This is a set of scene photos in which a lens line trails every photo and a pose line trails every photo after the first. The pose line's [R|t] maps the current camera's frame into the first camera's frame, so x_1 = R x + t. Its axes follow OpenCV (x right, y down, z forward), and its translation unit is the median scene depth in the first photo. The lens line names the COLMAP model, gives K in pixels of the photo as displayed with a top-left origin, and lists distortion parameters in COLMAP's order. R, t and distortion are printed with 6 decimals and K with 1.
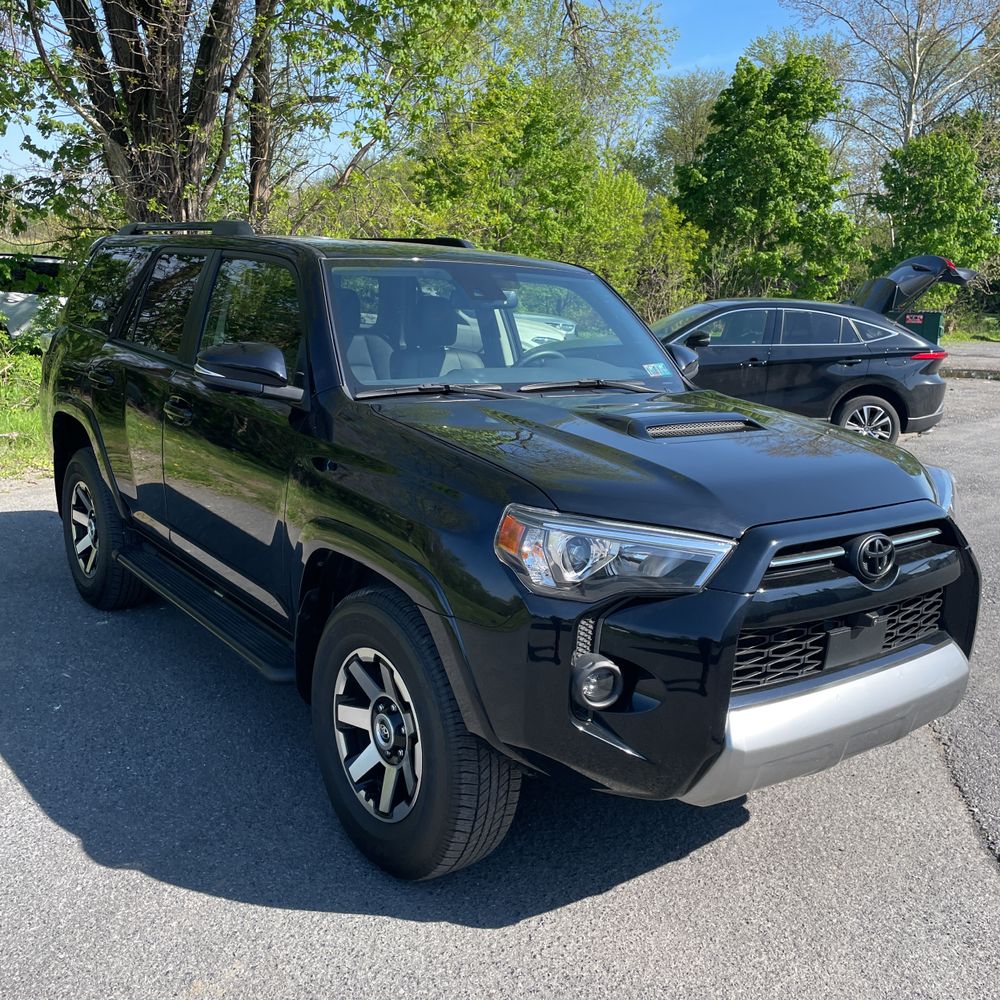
lens RADIAL K [[1015.9, 0, 514.1], [0, 1015.9, 493.2], [0, 0, 1]] dist [0.108809, -0.172592]
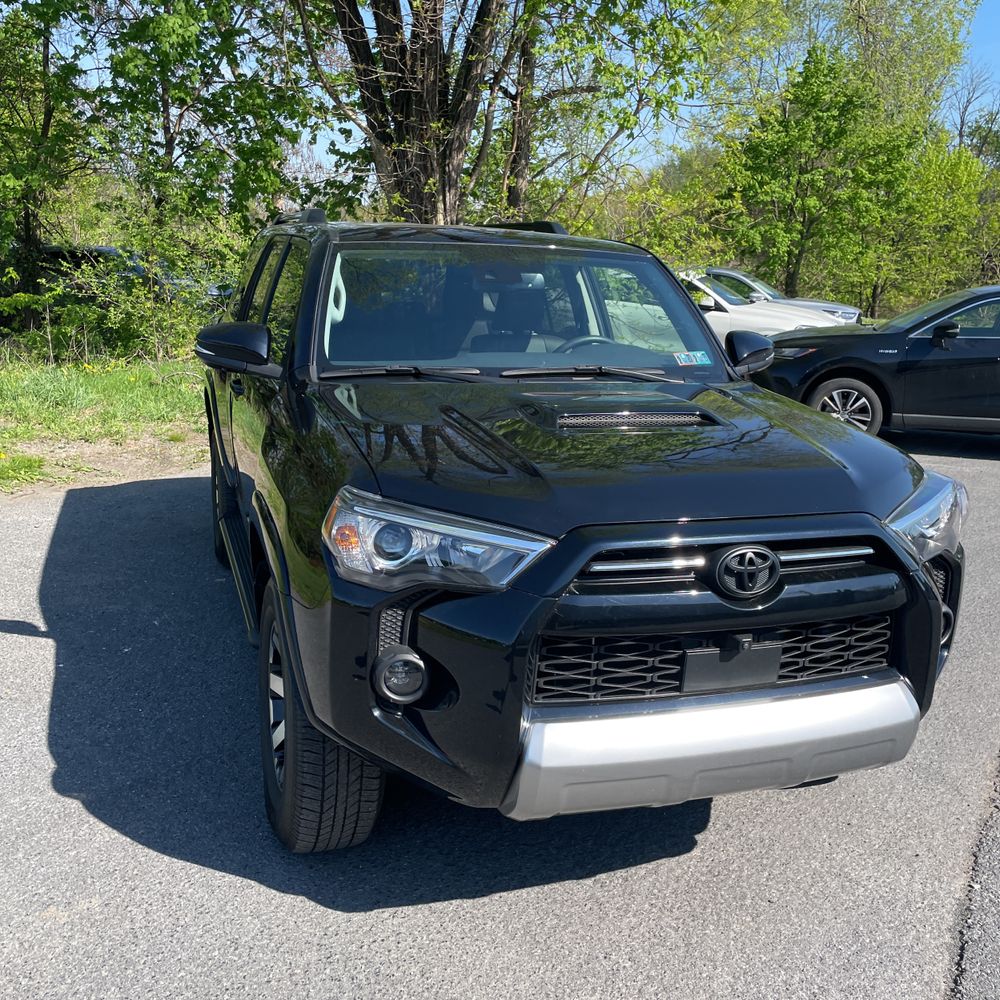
lens RADIAL K [[1015.9, 0, 514.1], [0, 1015.9, 493.2], [0, 0, 1]] dist [0.108809, -0.172592]
pose [[0.949634, 0.061147, -0.307338, 0.383834], [-0.058408, 0.998128, 0.018111, -0.008361], [0.307870, 0.000752, 0.951428, 0.094126]]
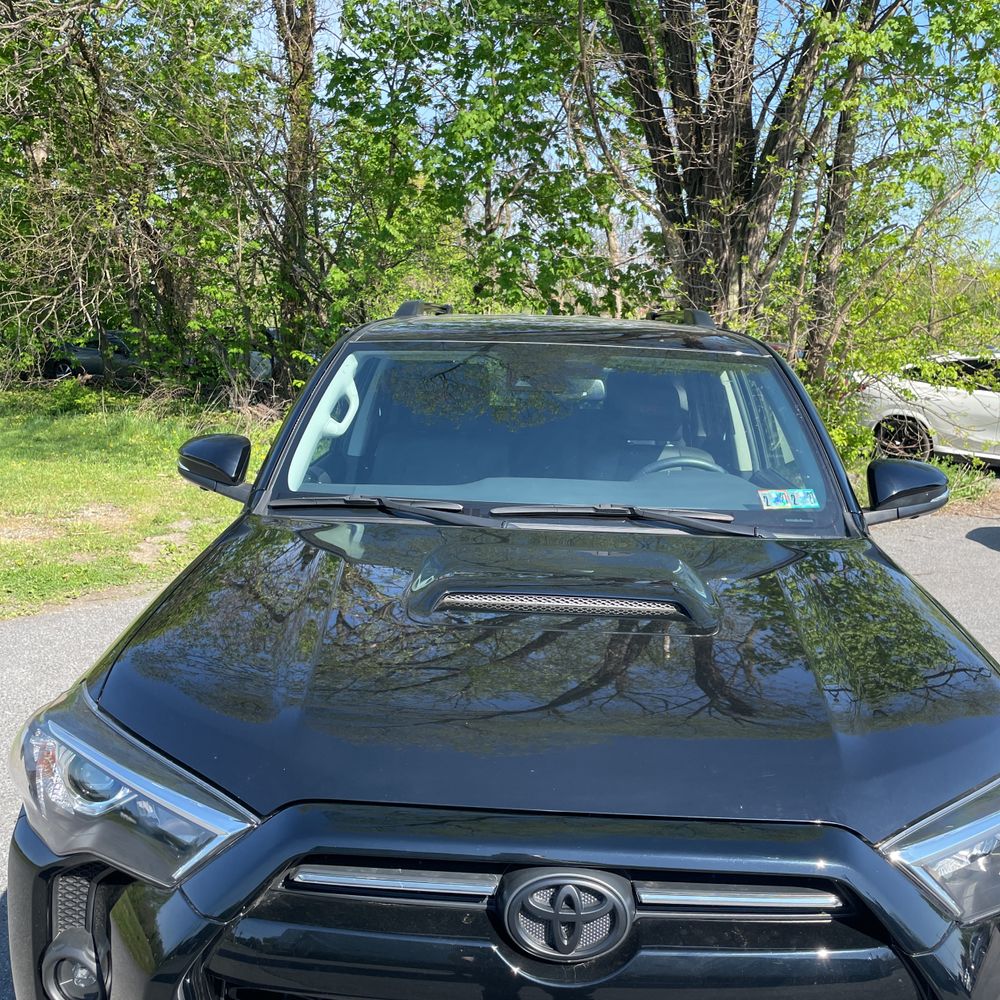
lens RADIAL K [[1015.9, 0, 514.1], [0, 1015.9, 493.2], [0, 0, 1]] dist [0.108809, -0.172592]
pose [[0.782075, 0.085164, -0.617338, 0.567731], [-0.125927, 0.991780, -0.022710, -0.119814], [0.610329, 0.095500, 0.786370, 0.502228]]
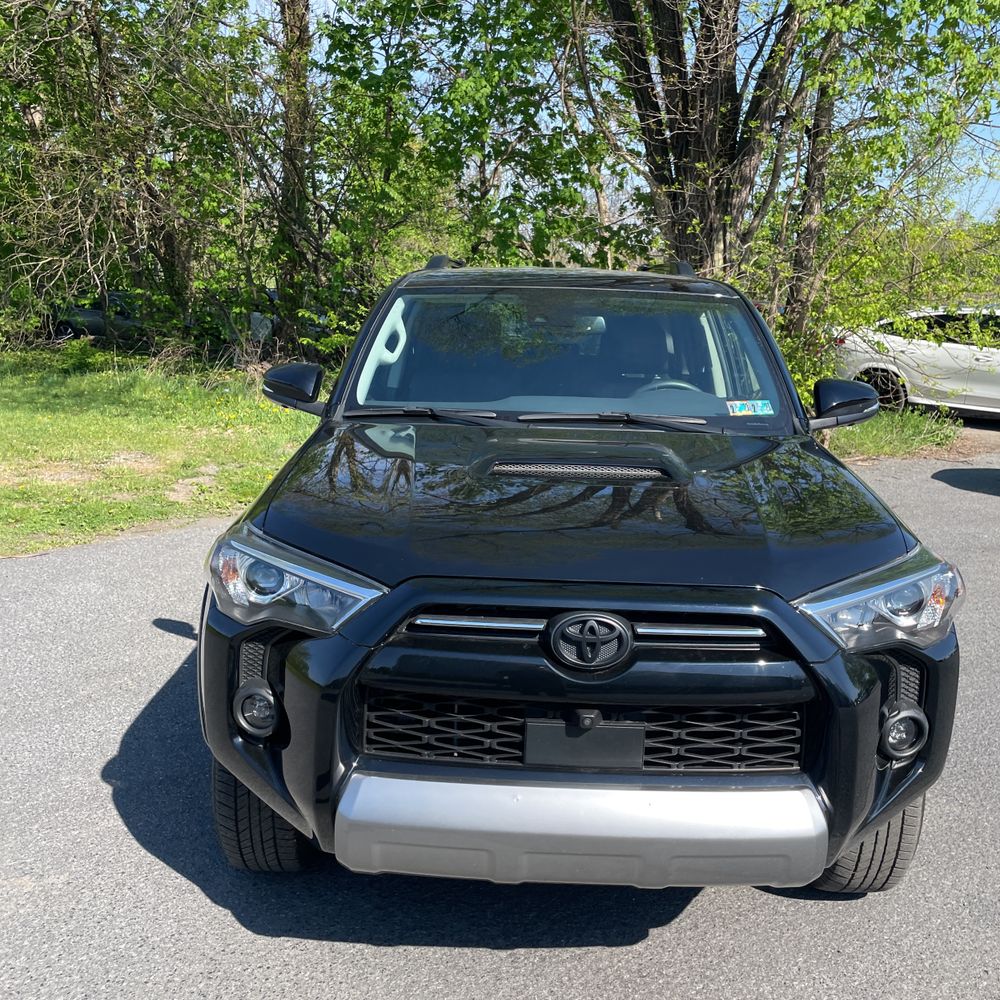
lens RADIAL K [[1015.9, 0, 514.1], [0, 1015.9, 493.2], [0, 0, 1]] dist [0.108809, -0.172592]
pose [[0.789223, 0.101582, -0.605647, 0.700815], [-0.119119, 0.992816, 0.011296, -0.050337], [0.602444, 0.063229, 0.795653, 0.284838]]
